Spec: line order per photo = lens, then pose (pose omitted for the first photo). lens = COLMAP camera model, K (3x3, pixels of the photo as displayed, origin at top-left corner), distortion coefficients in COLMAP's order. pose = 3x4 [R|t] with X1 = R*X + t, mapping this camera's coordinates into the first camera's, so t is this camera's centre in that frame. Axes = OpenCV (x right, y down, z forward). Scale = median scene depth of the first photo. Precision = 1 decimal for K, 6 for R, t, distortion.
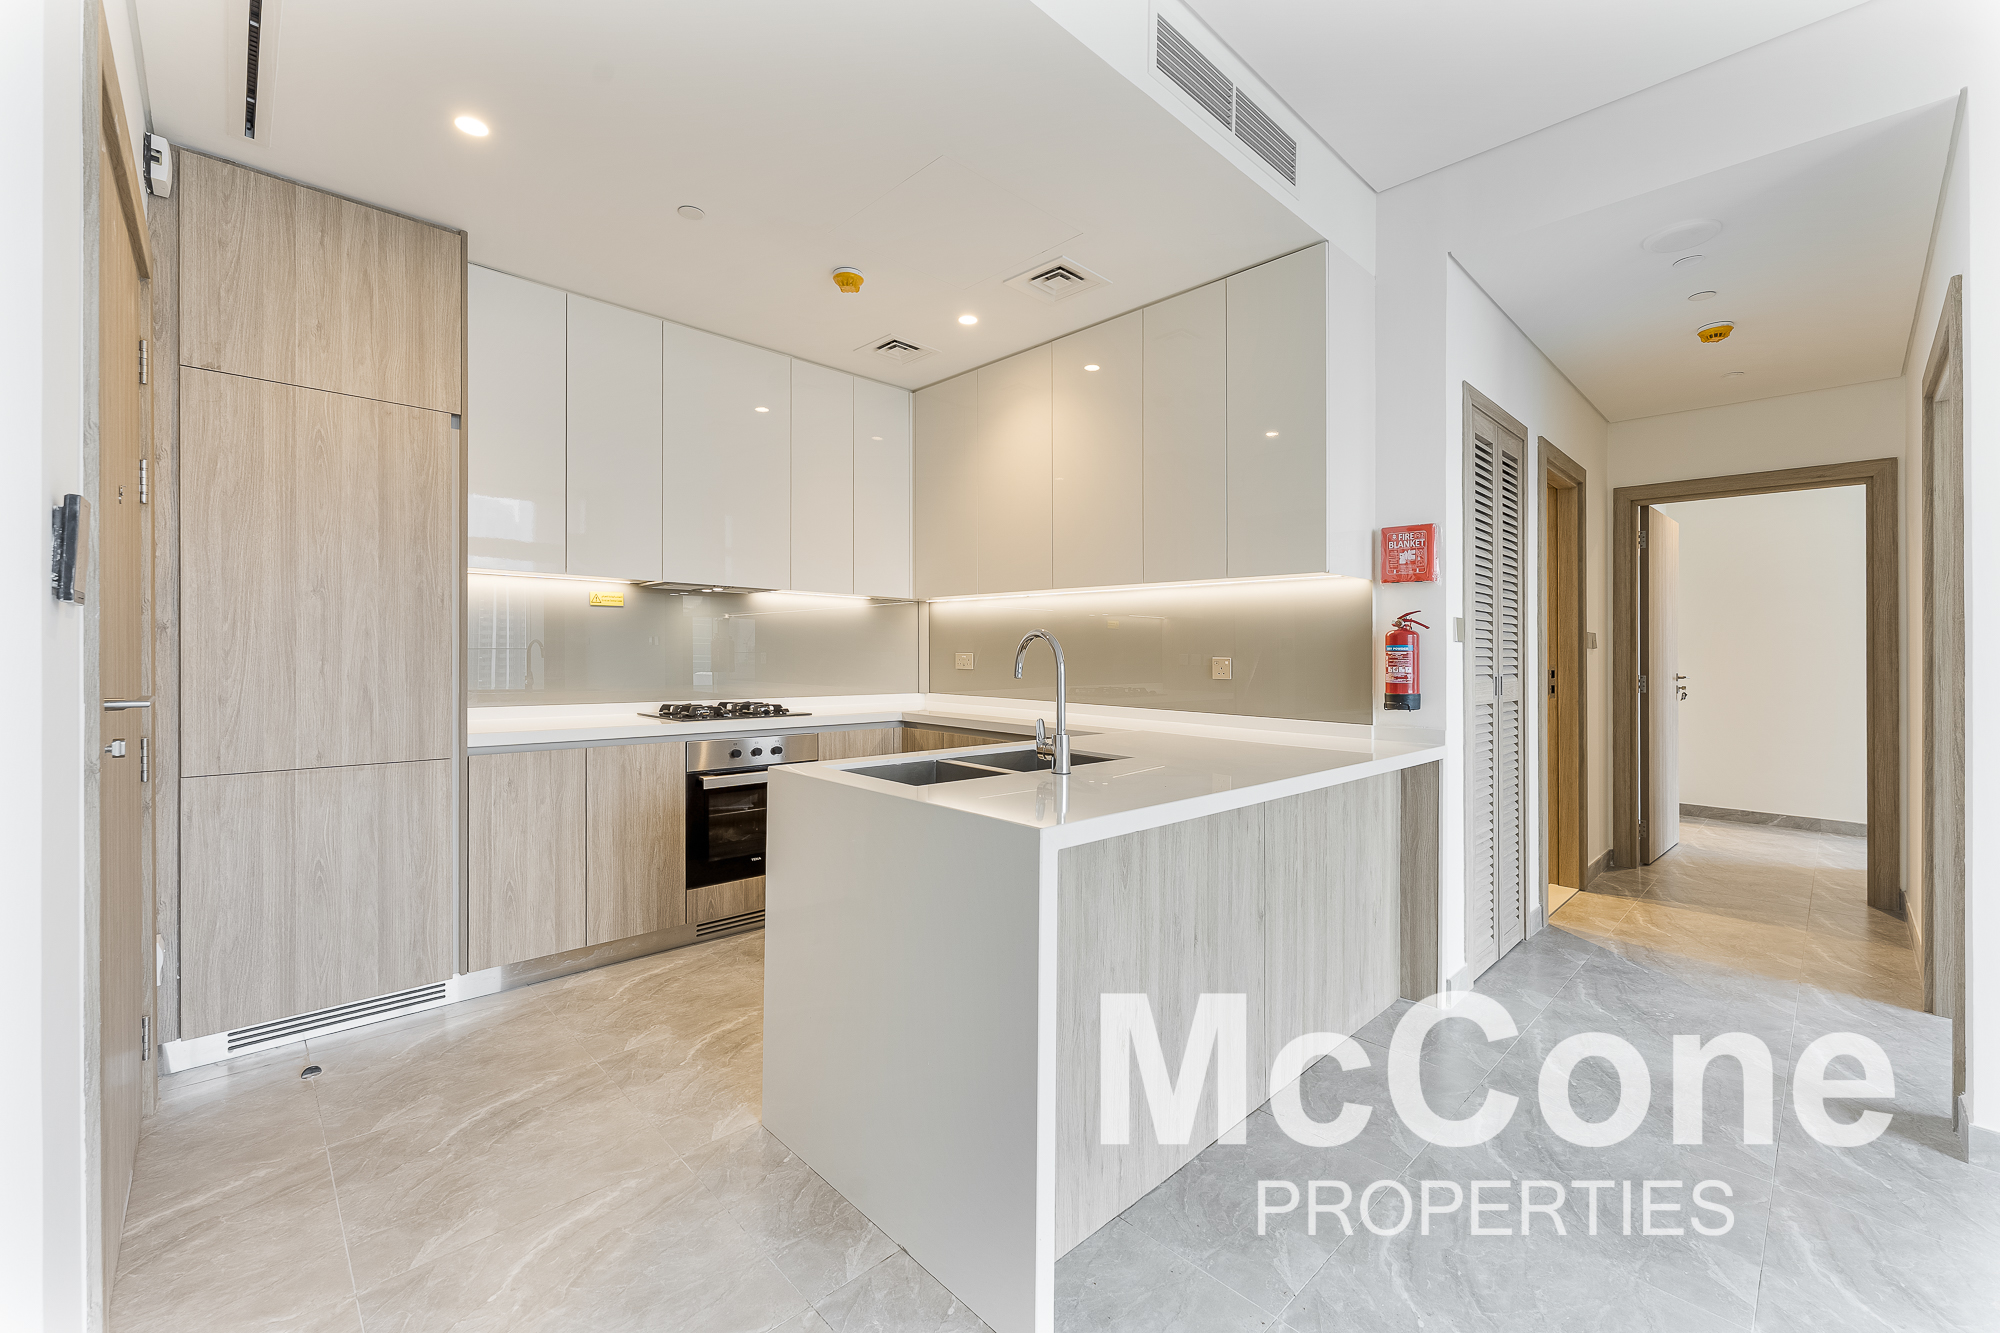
lens RADIAL K [[814.0, 0, 995.7], [0, 814.0, 657.3], [0, 0, 1]] dist [0.001238, 0.000128]
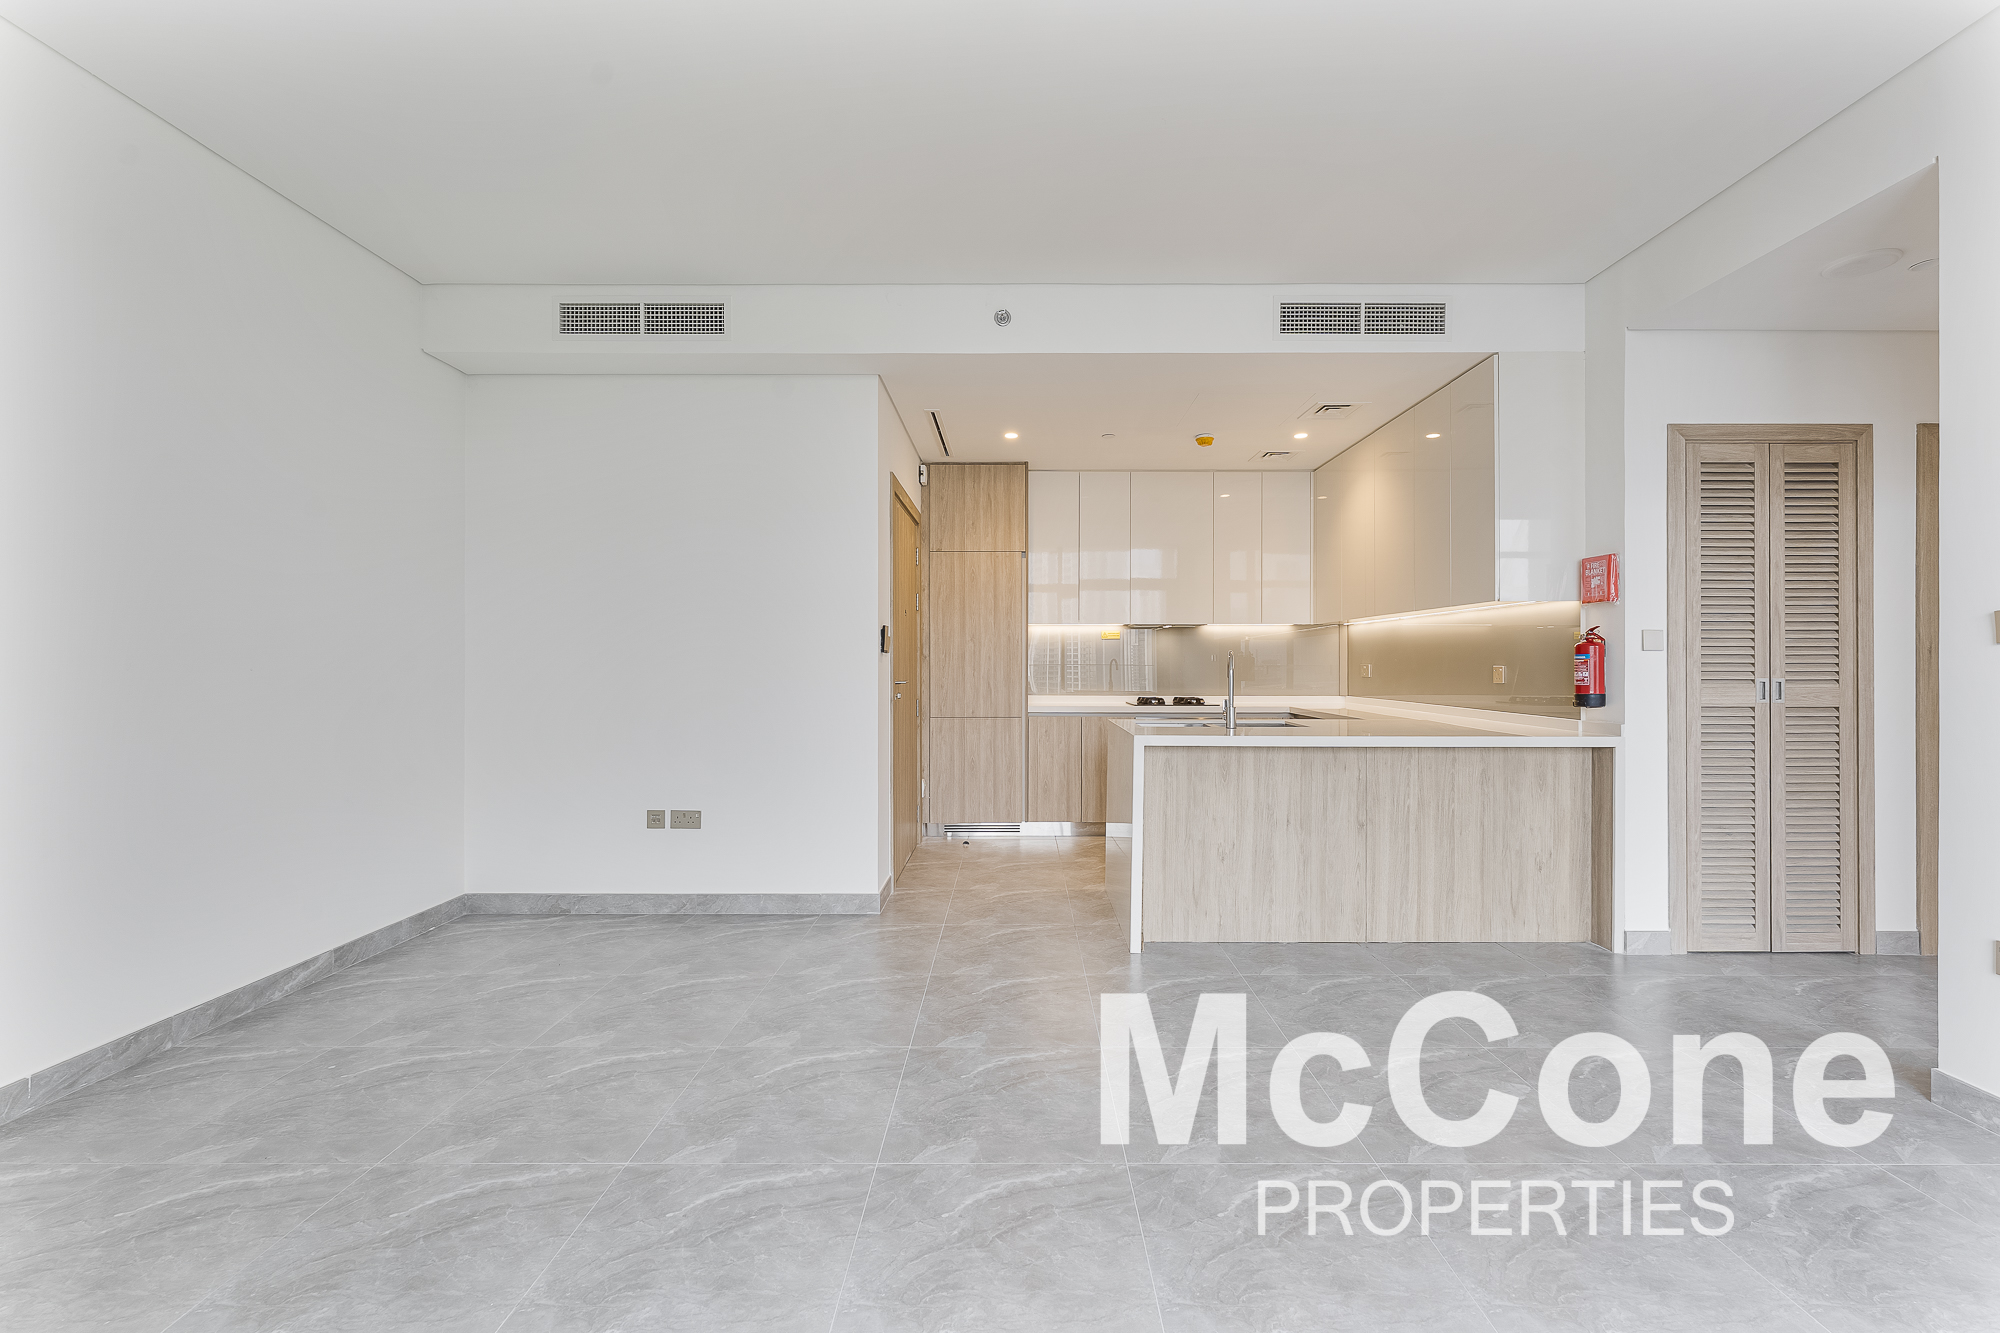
lens RADIAL K [[814.0, 0, 995.7], [0, 814.0, 657.3], [0, 0, 1]] dist [0.001238, 0.000128]
pose [[0.707310, -0.016041, -0.706721, 0.750179], [0.004023, 0.999818, -0.018668, 0.009480], [0.706892, 0.010361, 0.707246, -0.514520]]
